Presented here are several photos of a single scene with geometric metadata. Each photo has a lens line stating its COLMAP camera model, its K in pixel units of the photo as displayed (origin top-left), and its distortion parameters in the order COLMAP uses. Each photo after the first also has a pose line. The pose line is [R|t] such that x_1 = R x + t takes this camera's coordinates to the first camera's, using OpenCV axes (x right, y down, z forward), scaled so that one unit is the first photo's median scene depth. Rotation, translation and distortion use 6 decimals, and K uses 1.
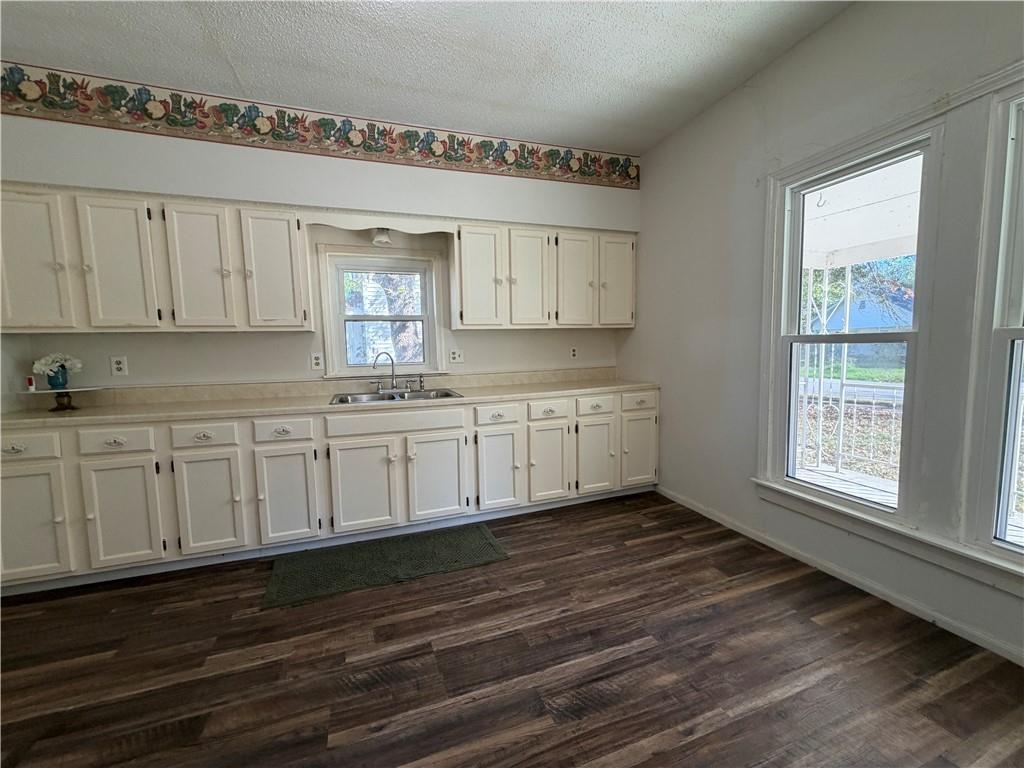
lens RADIAL K [[410.4, 0, 510.6], [0, 410.4, 381.8], [0, 0, 1]] dist [0.002206, -0.000023]
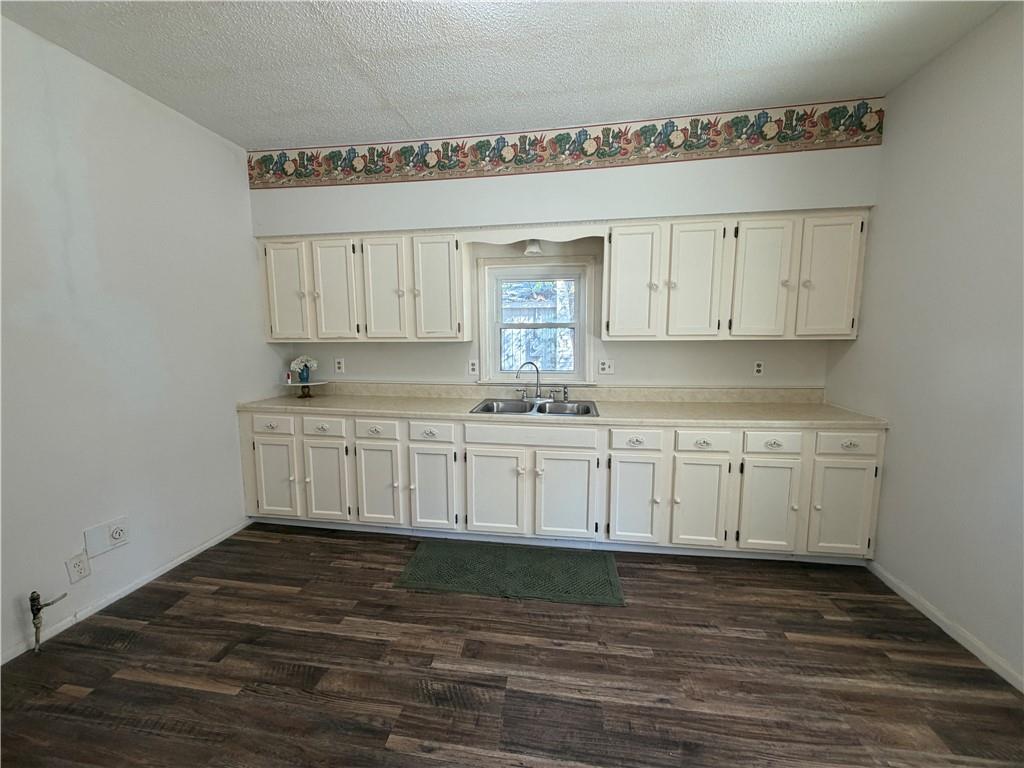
lens RADIAL K [[410.4, 0, 510.6], [0, 410.4, 381.8], [0, 0, 1]] dist [0.002206, -0.000023]
pose [[0.881803, 0.072450, -0.466020, 0.146971], [-0.054962, 0.997184, 0.051029, -0.083468], [0.468404, -0.019384, 0.883302, 0.094494]]
